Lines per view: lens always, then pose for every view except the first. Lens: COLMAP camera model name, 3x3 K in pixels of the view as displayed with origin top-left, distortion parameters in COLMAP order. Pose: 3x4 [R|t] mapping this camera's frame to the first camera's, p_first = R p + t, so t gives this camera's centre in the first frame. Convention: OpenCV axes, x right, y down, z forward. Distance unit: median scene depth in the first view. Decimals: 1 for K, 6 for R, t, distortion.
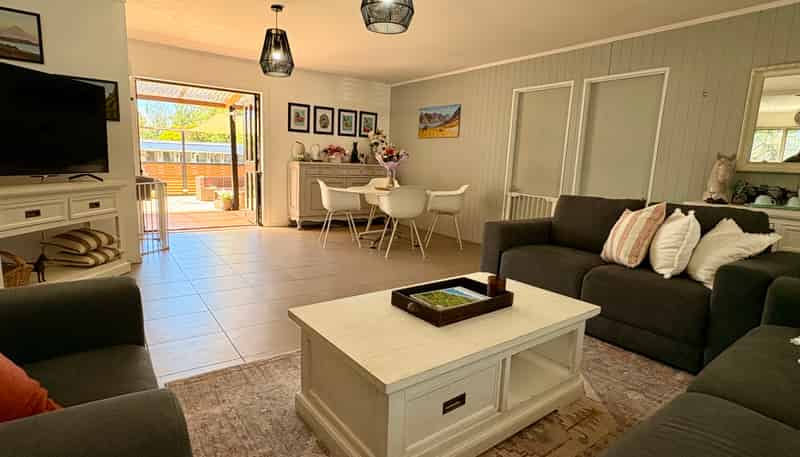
lens RADIAL K [[403.4, 0, 400.0], [0, 403.4, 228.5], [0, 0, 1]] dist [-0.003240, -0.000161]
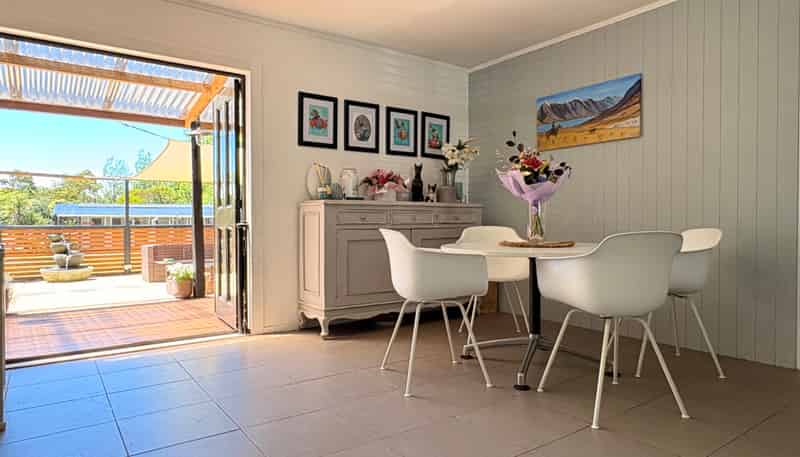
lens RADIAL K [[484.7, 0, 400.0], [0, 484.7, 228.5], [0, 0, 1]] dist [0.000699, -0.000070]
pose [[0.999037, -0.043690, -0.003990, -0.142208], [0.042603, 0.987832, -0.149575, -0.033915], [0.010476, 0.149261, 0.988742, 0.380503]]
